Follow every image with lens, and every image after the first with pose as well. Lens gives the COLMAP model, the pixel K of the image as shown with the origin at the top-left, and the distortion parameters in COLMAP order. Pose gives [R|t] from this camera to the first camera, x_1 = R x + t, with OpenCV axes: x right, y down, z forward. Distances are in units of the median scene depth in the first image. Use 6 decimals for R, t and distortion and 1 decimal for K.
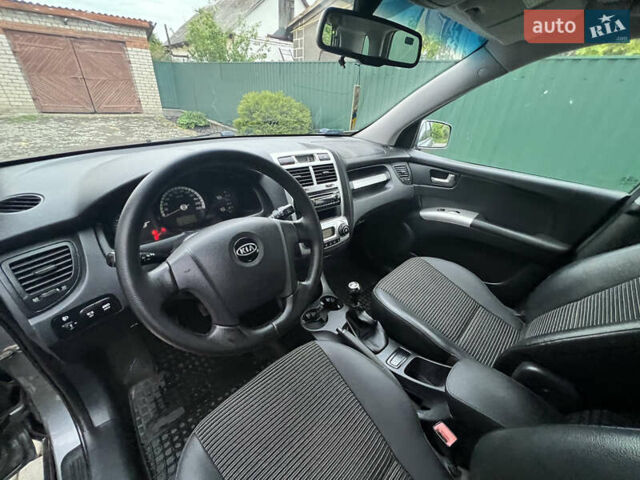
lens RADIAL K [[259.0, 0, 319.0], [0, 259.0, 246.0], [0, 0, 1]] dist [-0.000869, -0.000369]
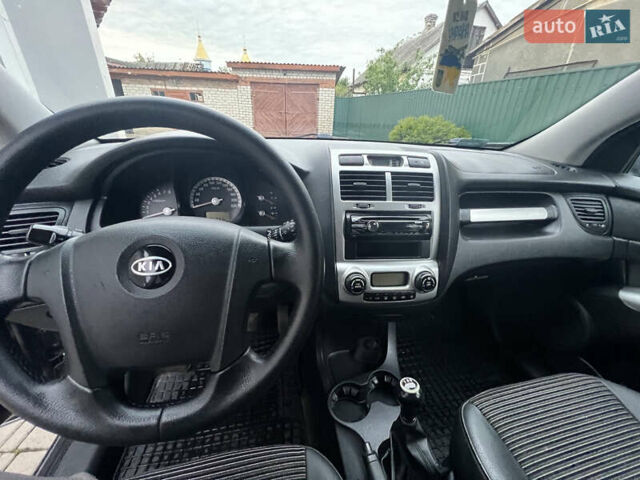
lens RADIAL K [[259.0, 0, 317.5], [0, 259.0, 241.2], [0, 0, 1]] dist [-0.000869, -0.000369]
pose [[0.843459, 0.211813, -0.493673, 0.135681], [-0.266459, 0.962926, -0.042106, -0.052038], [0.466452, 0.167059, 0.868628, 0.297504]]
